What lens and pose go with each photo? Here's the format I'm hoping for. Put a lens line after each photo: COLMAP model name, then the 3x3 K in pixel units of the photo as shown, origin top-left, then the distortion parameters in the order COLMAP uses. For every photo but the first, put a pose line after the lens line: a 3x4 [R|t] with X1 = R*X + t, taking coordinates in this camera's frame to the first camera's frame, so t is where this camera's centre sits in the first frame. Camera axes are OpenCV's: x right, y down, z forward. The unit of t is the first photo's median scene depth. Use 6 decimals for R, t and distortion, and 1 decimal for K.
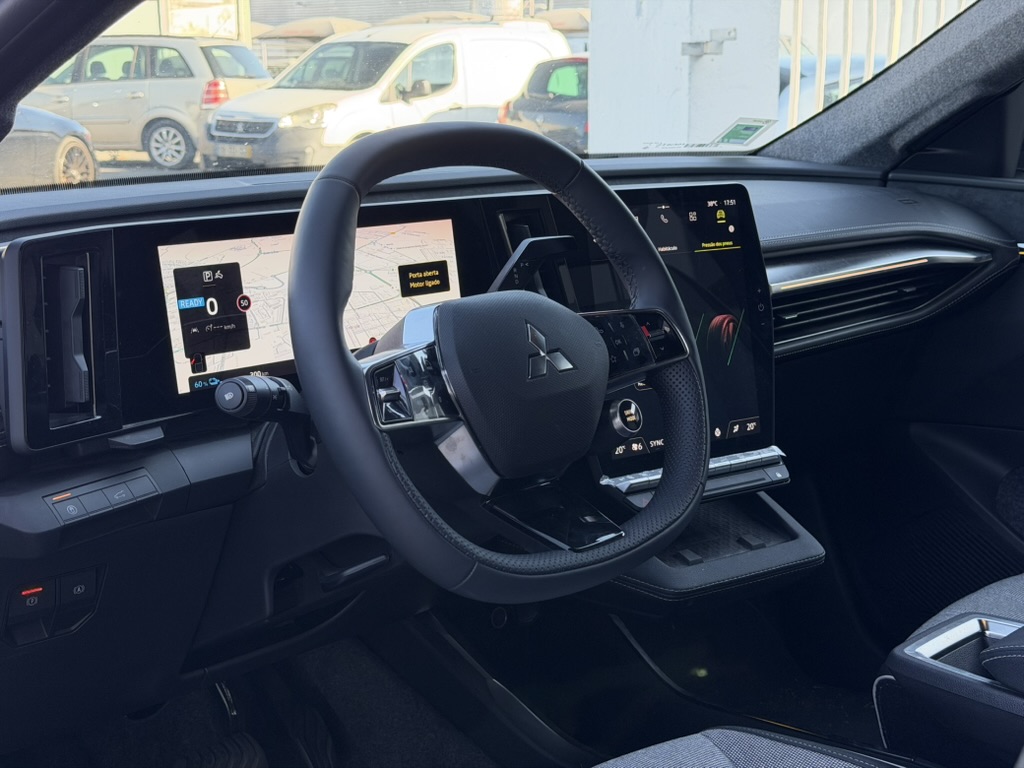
lens RADIAL K [[1427.0, 0, 512.0], [0, 1427.0, 384.0], [0, 0, 1]] dist [0.249417, -0.622304]
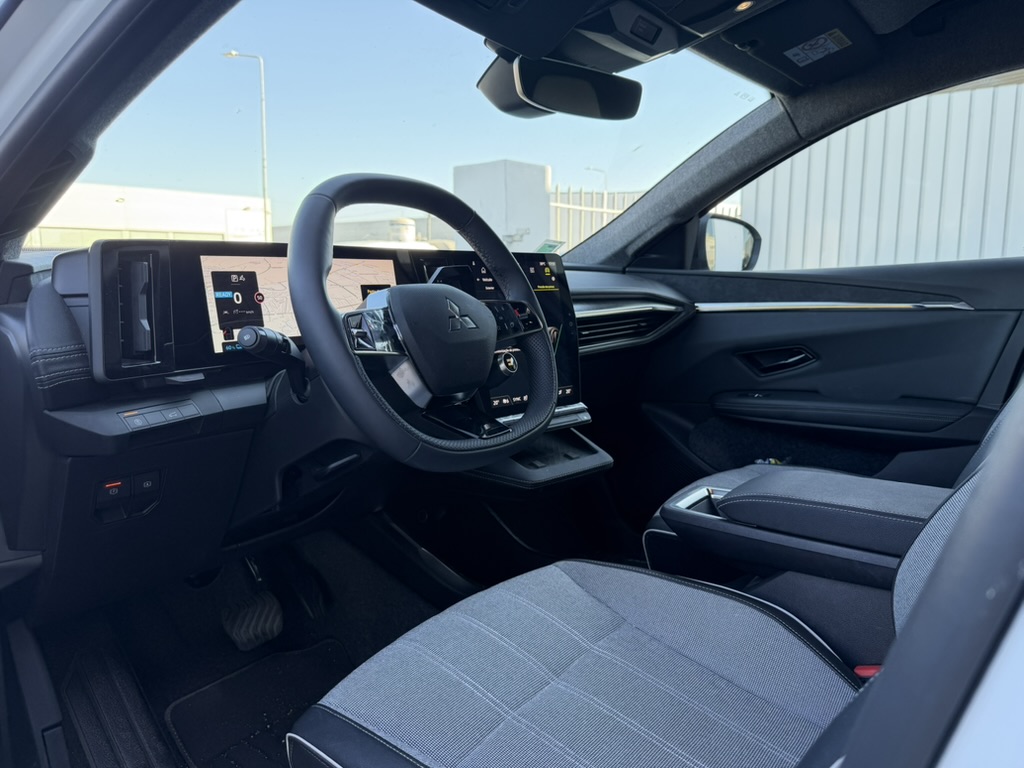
lens RADIAL K [[716.5, 0, 512.4], [0, 716.5, 378.9], [0, 0, 1]] dist [0.191083, -0.398222]
pose [[0.990381, -0.023094, 0.136423, -0.025352], [0.032483, 0.997224, -0.067000, 0.092240], [-0.134497, 0.070787, 0.988382, 0.190637]]
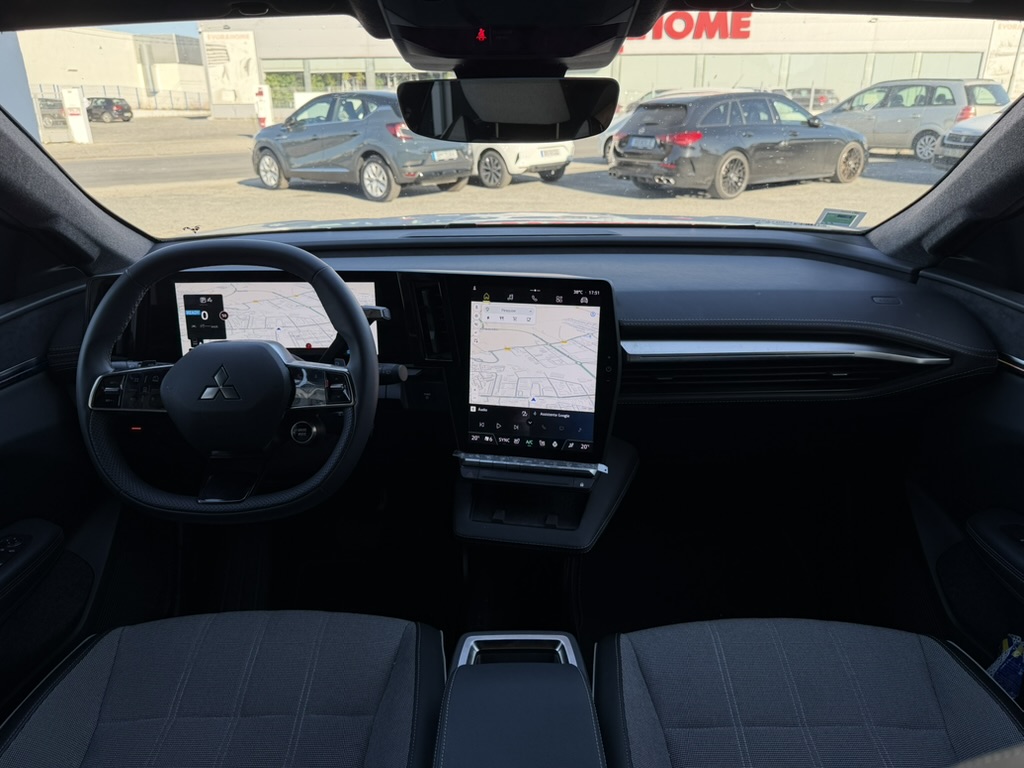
lens RADIAL K [[719.6, 0, 512.0], [0, 719.6, 384.0], [0, 0, 1]] dist [0.125981, -0.179234]
pose [[0.706069, 0.254339, -0.660892, 0.760320], [-0.142704, 0.965232, 0.219004, -0.237776], [0.693615, -0.060320, 0.717816, 0.553895]]
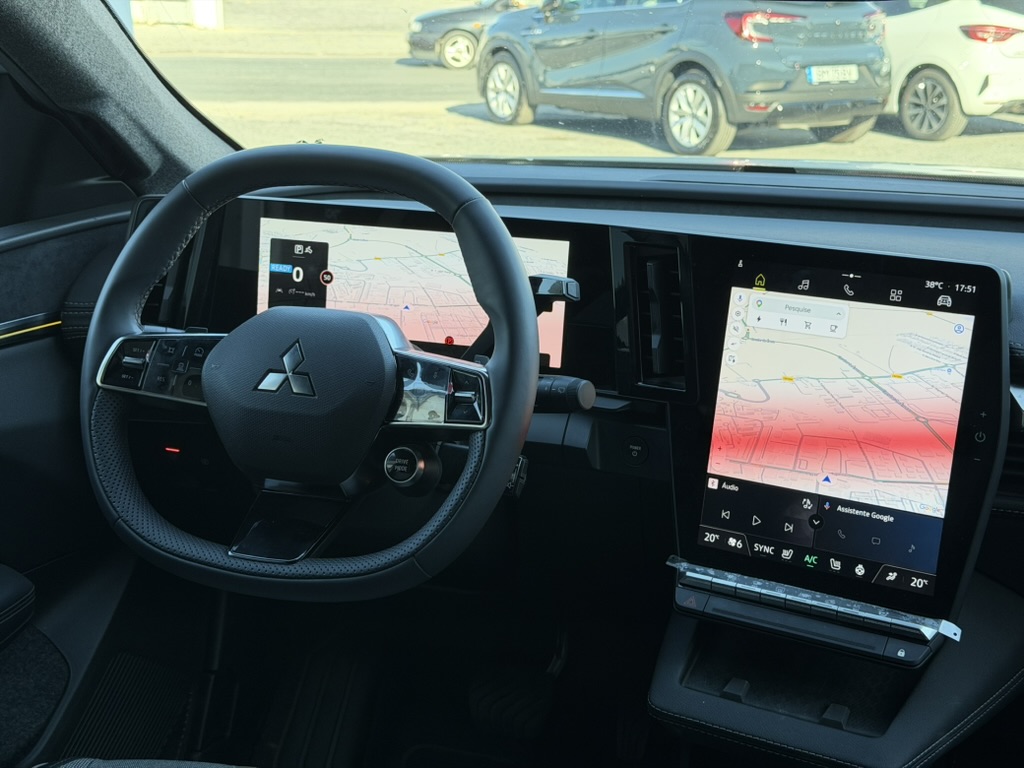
lens RADIAL K [[1427.0, 0, 512.0], [0, 1427.0, 384.0], [0, 0, 1]] dist [0.249417, -0.622304]
pose [[0.456352, 0.256706, -0.851965, 0.902778], [-0.206279, 0.961917, 0.179343, -0.213642], [0.865559, 0.093899, 0.491926, 0.559727]]
